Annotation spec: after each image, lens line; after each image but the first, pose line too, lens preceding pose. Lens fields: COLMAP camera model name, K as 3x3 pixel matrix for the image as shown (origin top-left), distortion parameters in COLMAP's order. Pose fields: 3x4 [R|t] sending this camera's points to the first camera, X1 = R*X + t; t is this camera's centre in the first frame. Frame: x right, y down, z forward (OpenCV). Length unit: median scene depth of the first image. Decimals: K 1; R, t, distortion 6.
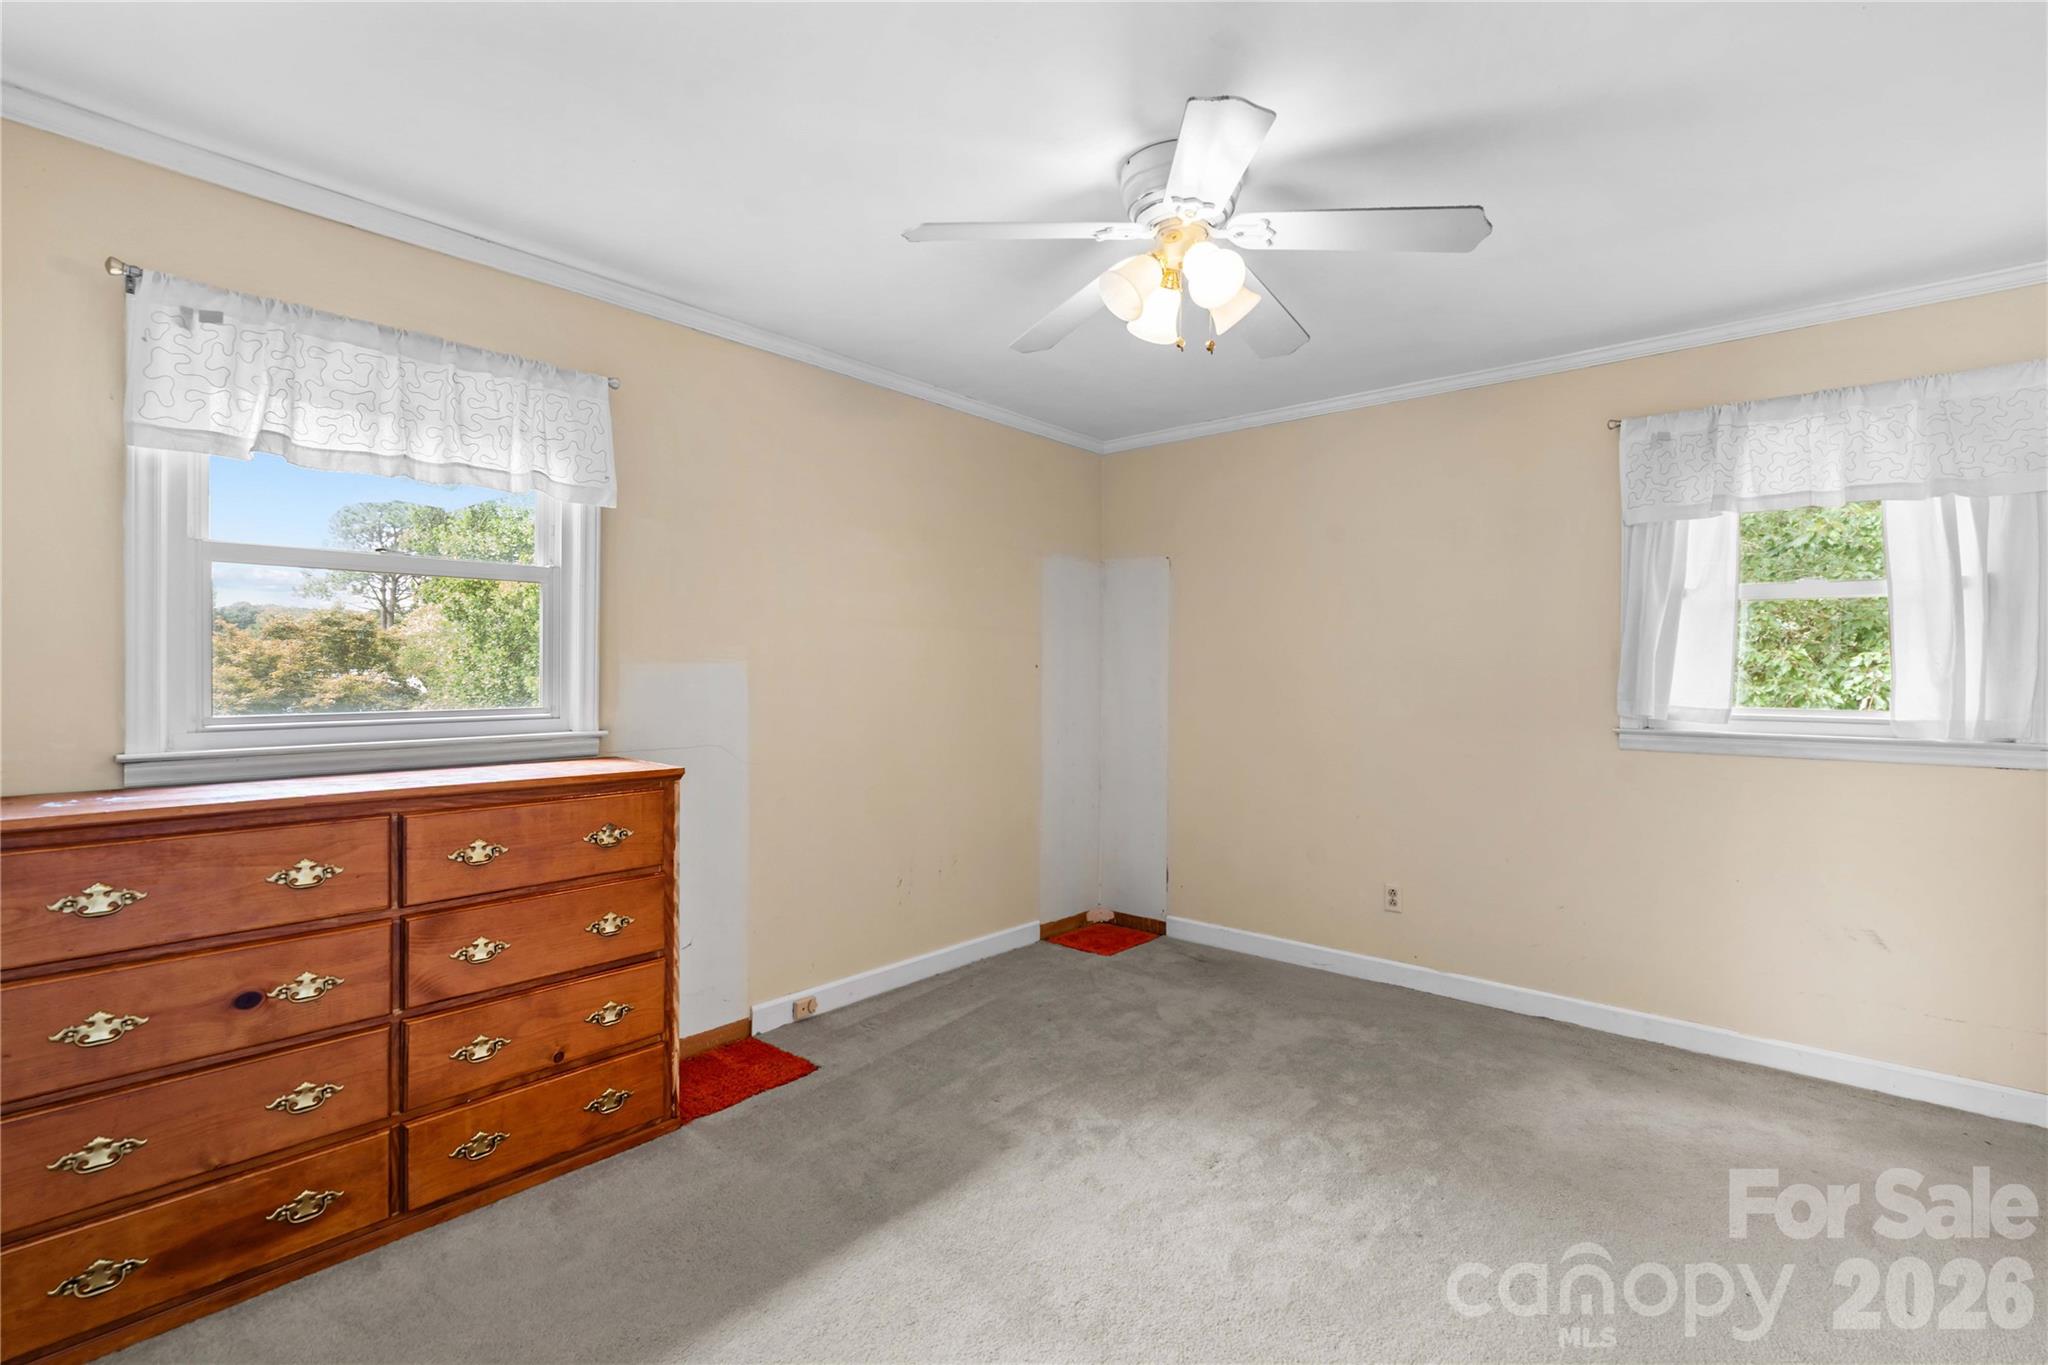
lens RADIAL K [[946.1, 0, 1023.6], [0, 946.1, 671.6], [0, 0, 1]] dist [0.000729, -0.000567]
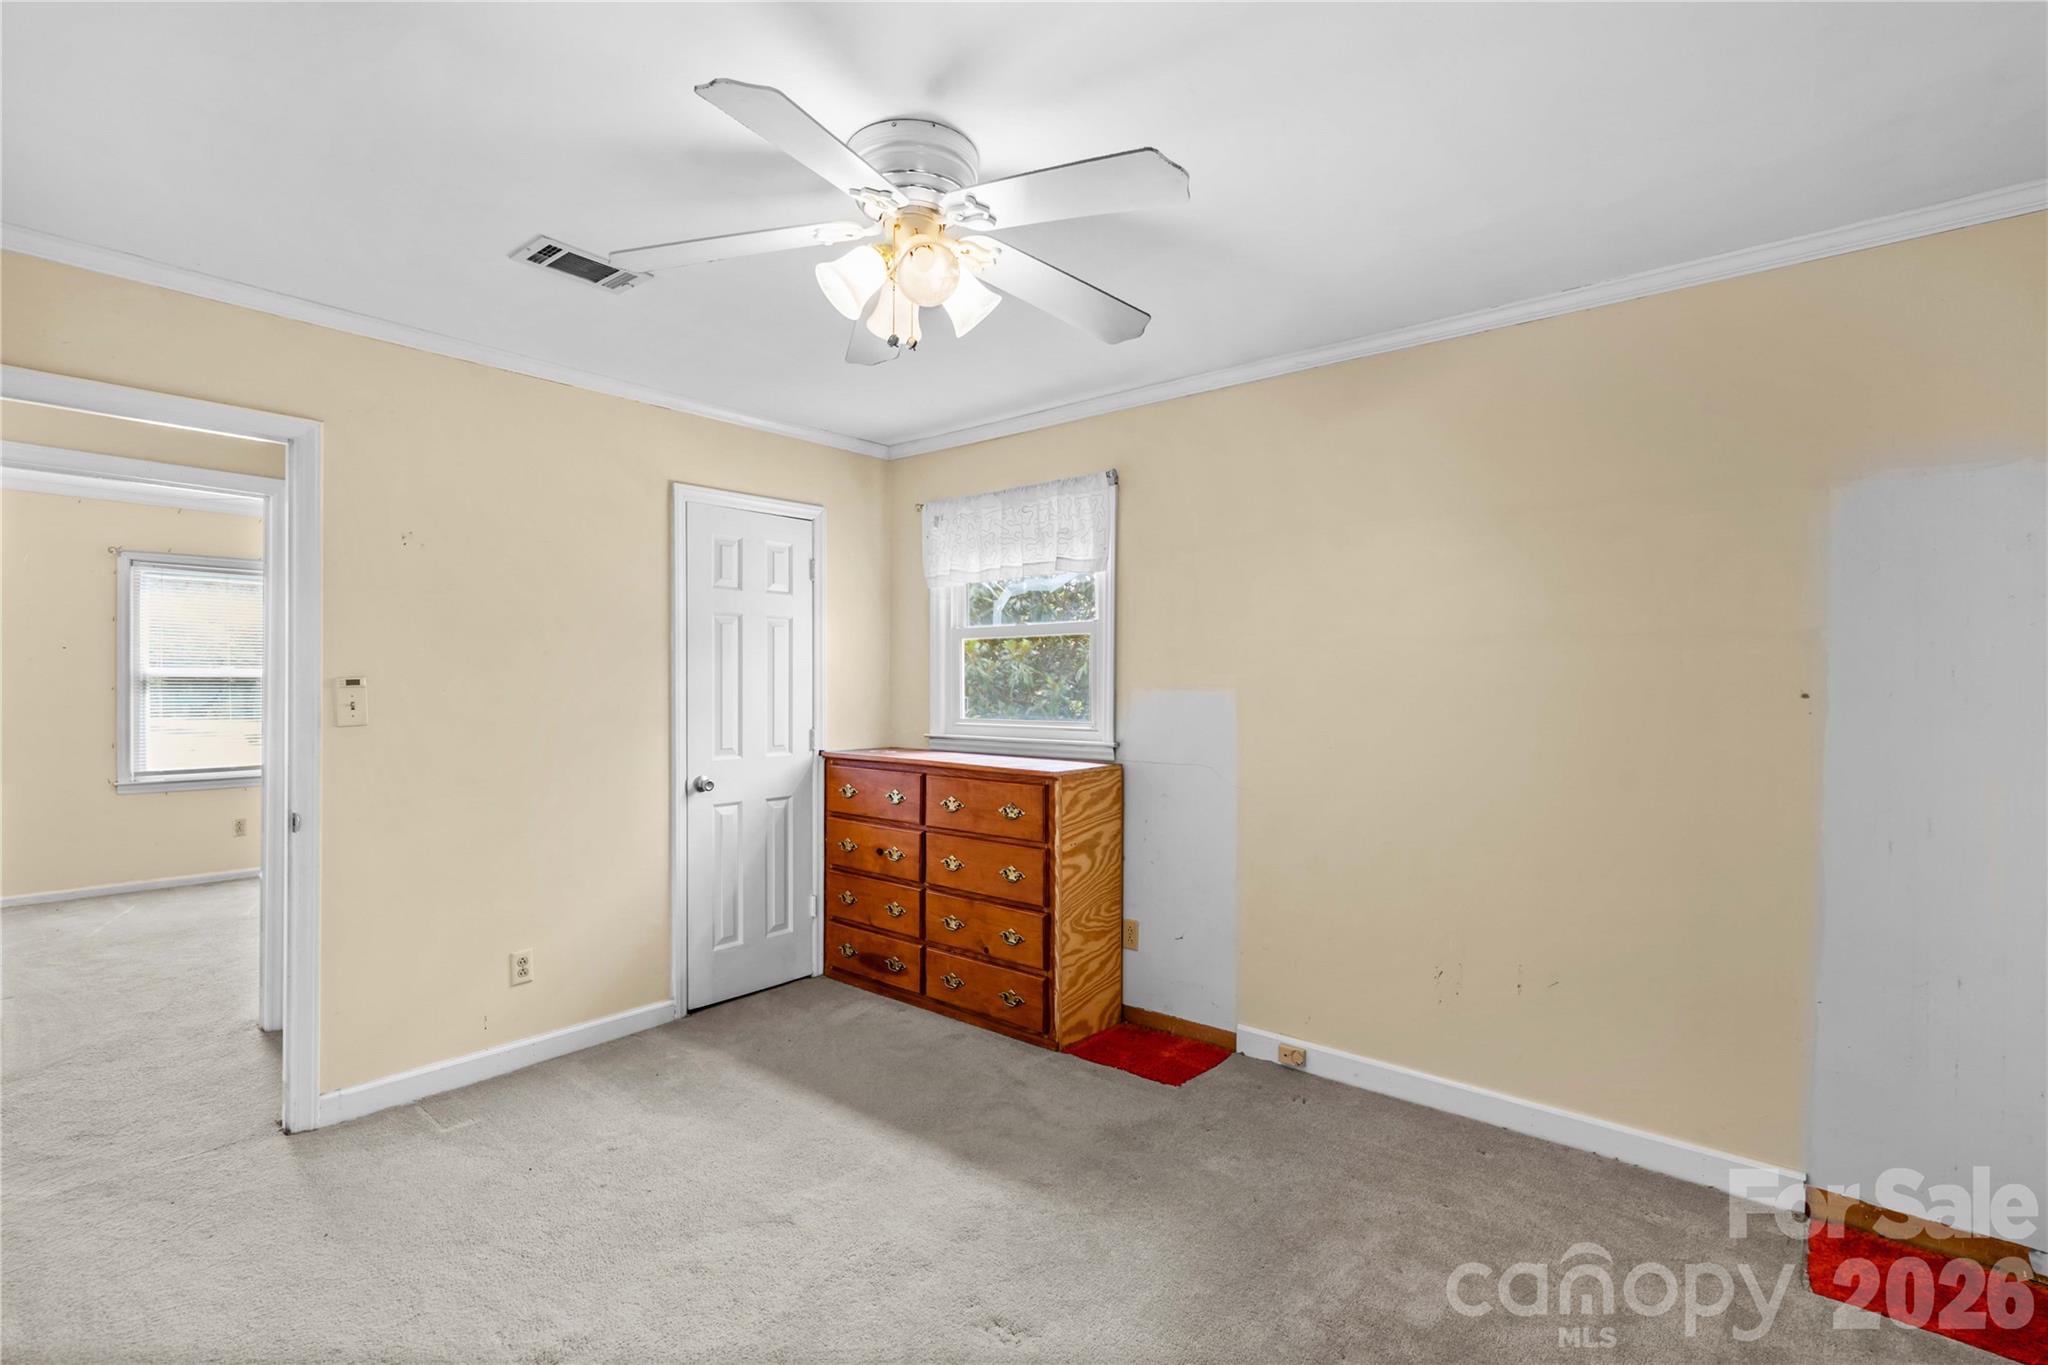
lens RADIAL K [[946.1, 0, 1036.5], [0, 946.1, 689.8], [0, 0, 1]] dist [0.000729, -0.000567]
pose [[0.021855, 0.000072, -0.999761, 1.115665], [-0.012191, 0.999926, -0.000195, -0.011541], [0.999687, 0.012193, 0.021854, 1.132883]]
